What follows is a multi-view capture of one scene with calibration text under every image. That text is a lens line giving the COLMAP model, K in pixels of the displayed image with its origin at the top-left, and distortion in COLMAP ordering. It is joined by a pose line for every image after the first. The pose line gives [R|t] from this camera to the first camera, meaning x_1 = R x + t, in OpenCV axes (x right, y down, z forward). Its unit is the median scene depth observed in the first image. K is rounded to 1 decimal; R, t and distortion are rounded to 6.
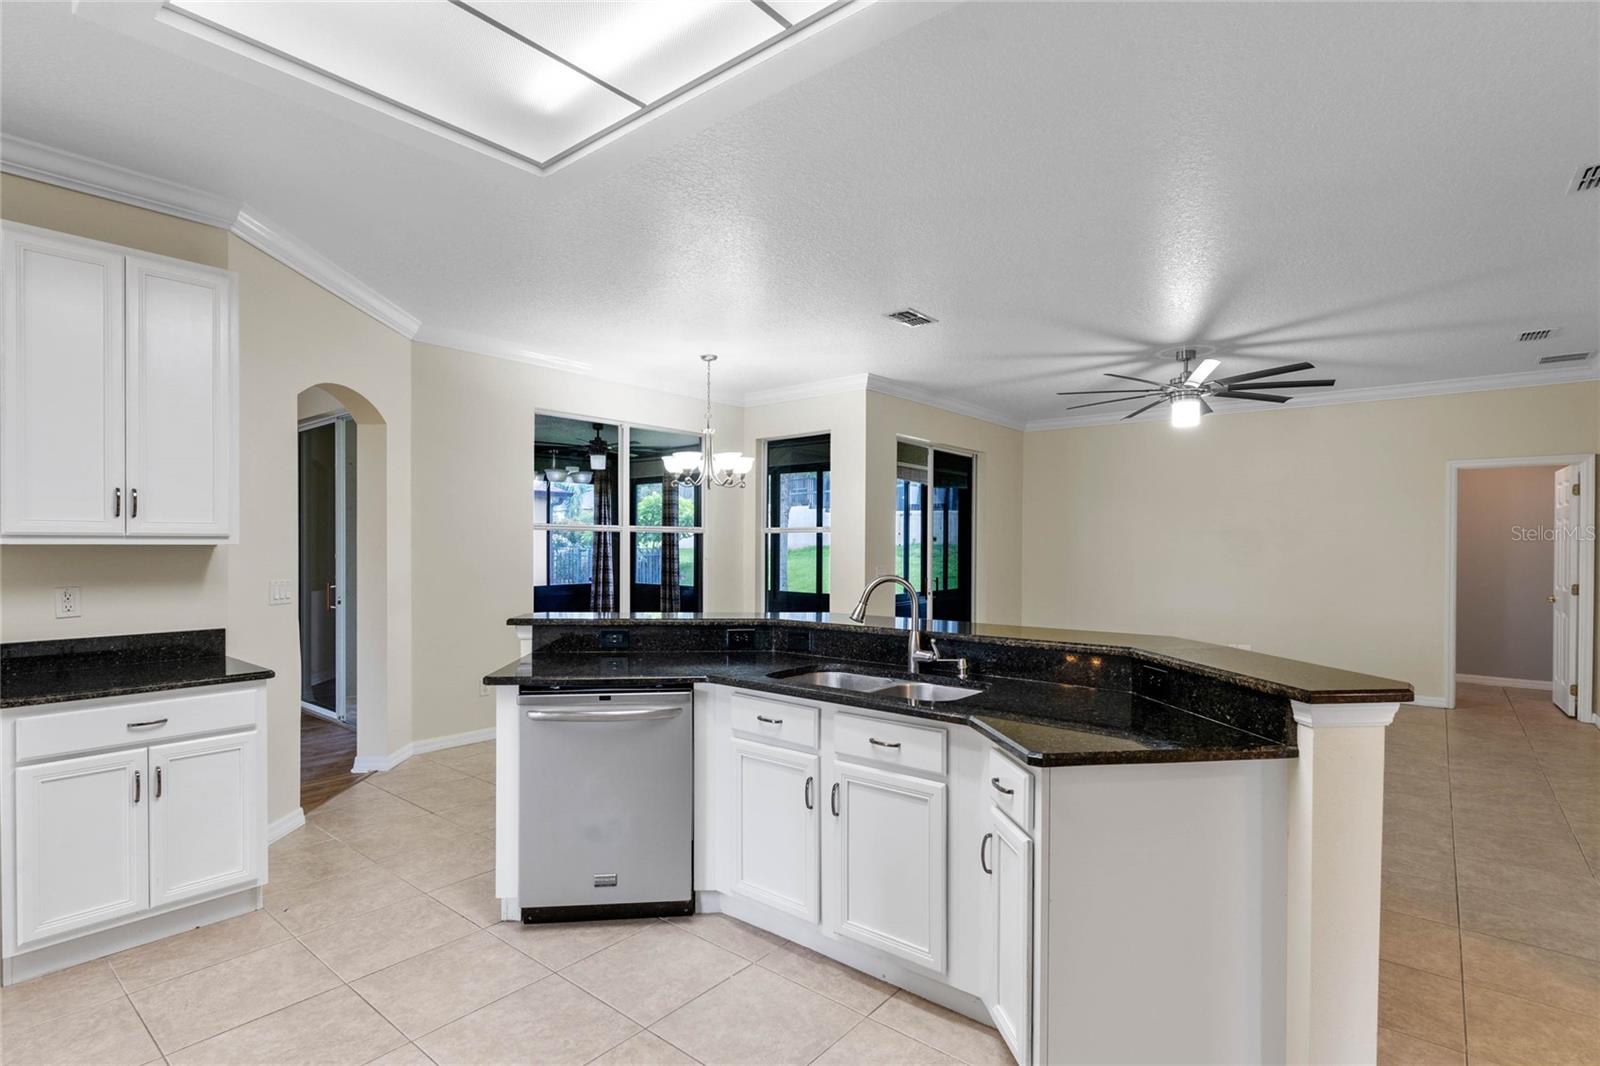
lens RADIAL K [[759.5, 0, 812.9], [0, 759.5, 543.5], [0, 0, 1]] dist [-0.008958, 0.001601]
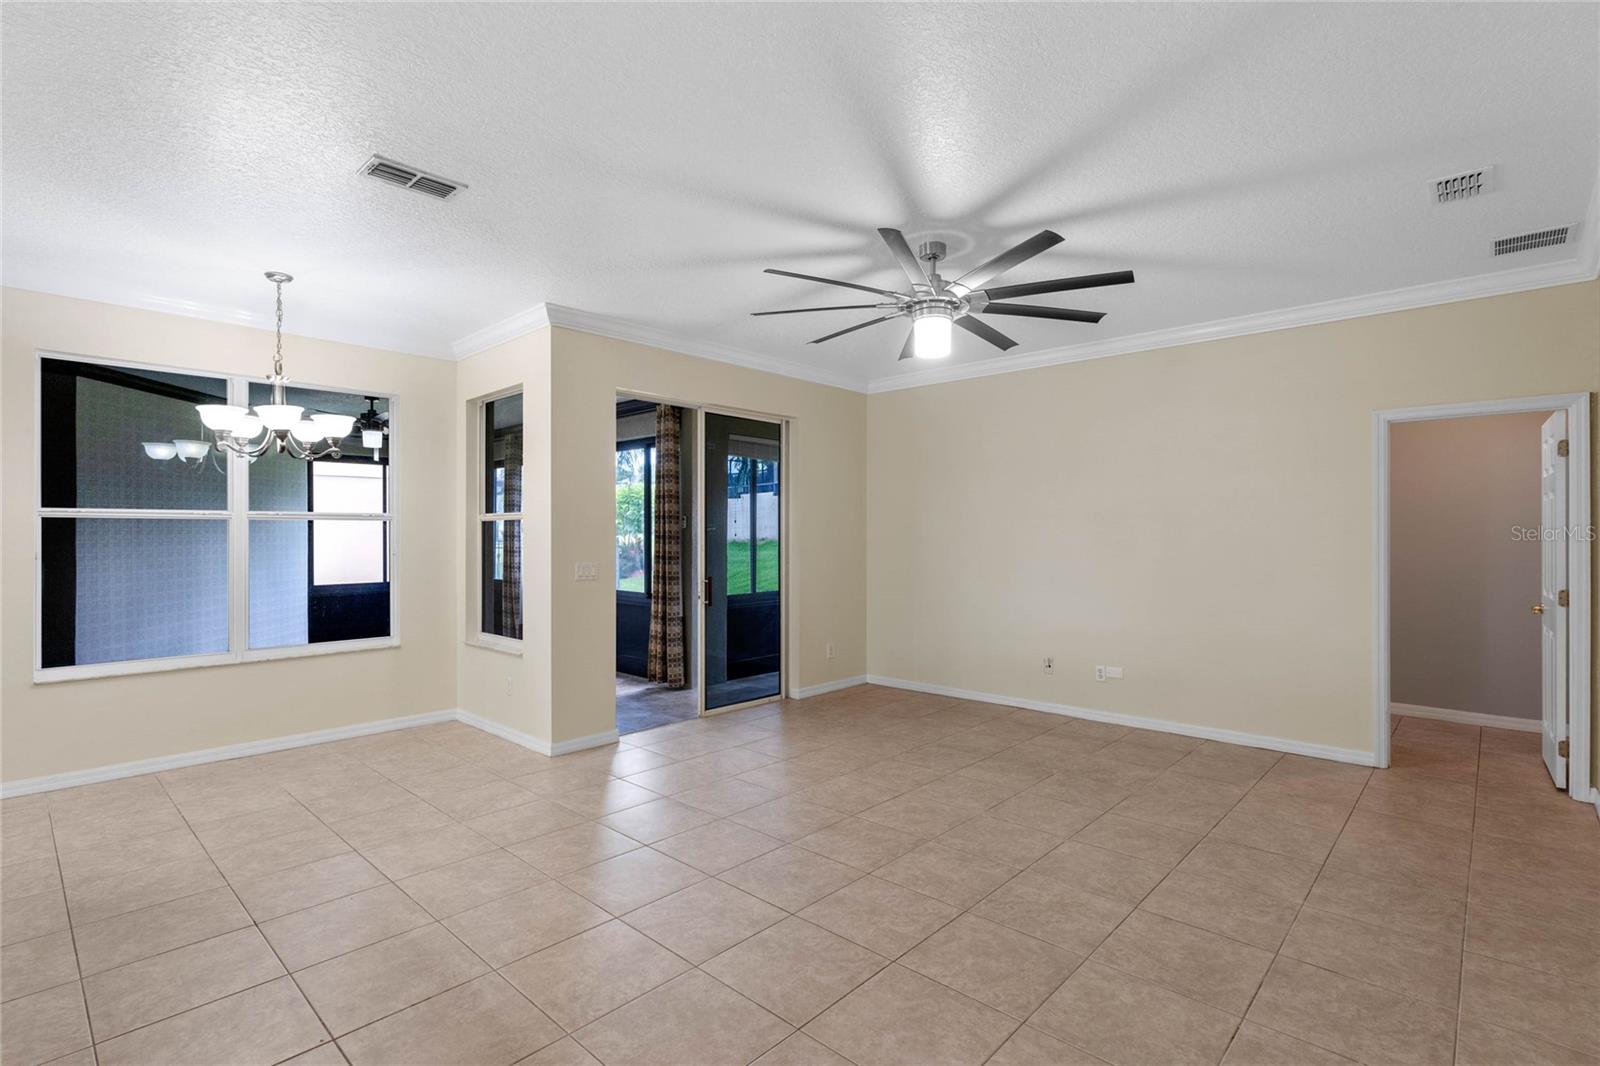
lens RADIAL K [[759.5, 0, 786.9], [0, 759.5, 528.4], [0, 0, 1]] dist [-0.008958, 0.001601]
pose [[0.998323, -0.004897, -0.057686, 0.351663], [0.004517, 0.999967, -0.006704, 0.001368], [0.057717, 0.006432, 0.998312, 0.284854]]
